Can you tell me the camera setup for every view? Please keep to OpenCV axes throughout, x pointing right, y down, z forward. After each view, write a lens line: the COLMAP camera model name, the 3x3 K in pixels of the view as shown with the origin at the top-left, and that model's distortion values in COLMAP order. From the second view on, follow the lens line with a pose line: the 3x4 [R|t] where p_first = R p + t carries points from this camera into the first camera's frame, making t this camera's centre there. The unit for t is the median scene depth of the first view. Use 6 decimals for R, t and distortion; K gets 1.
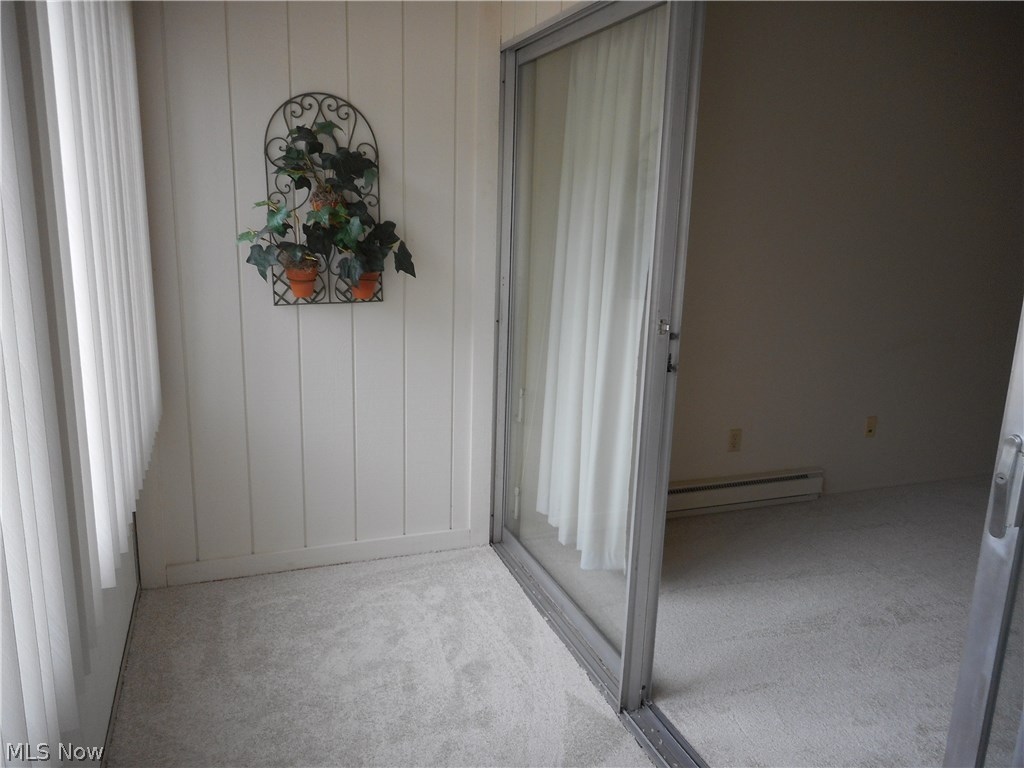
lens RADIAL K [[765.2, 0, 513.1], [0, 765.2, 387.1], [0, 0, 1]] dist [-0.006268, 0.014150]
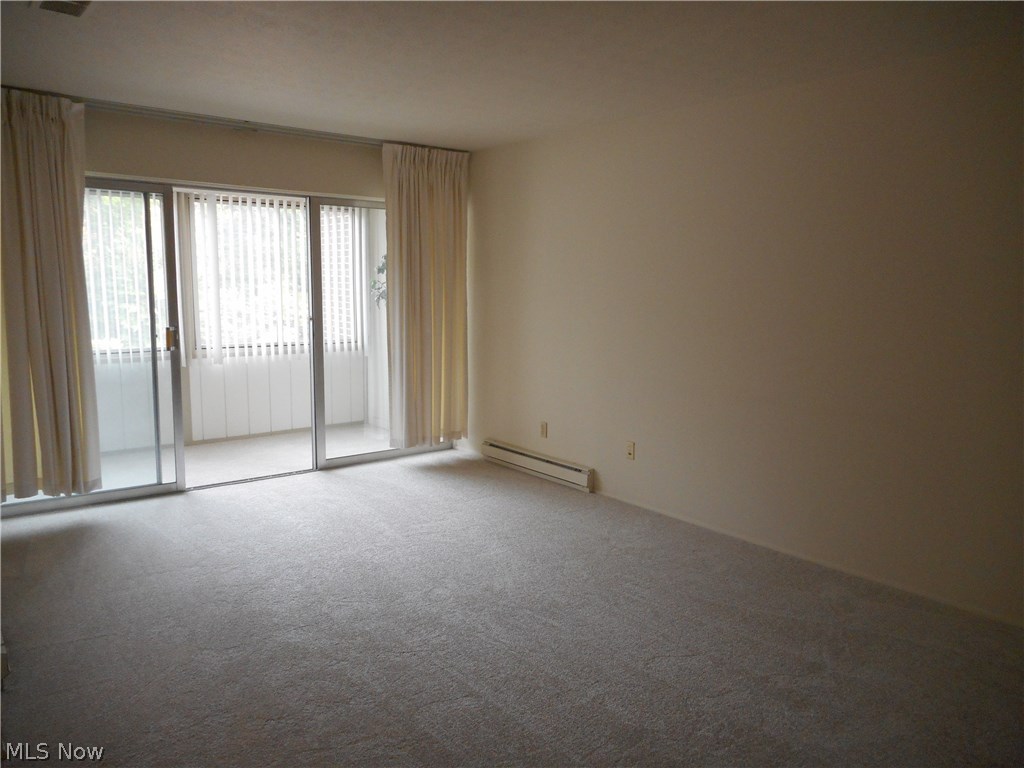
lens RADIAL K [[765.2, 0, 513.0], [0, 765.2, 386.1], [0, 0, 1]] dist [-0.006268, 0.014150]
pose [[0.317261, 0.115011, -0.941338, 2.225904], [-0.211627, 0.976174, 0.047942, -0.097363], [0.924424, 0.184002, 0.334042, 0.566851]]
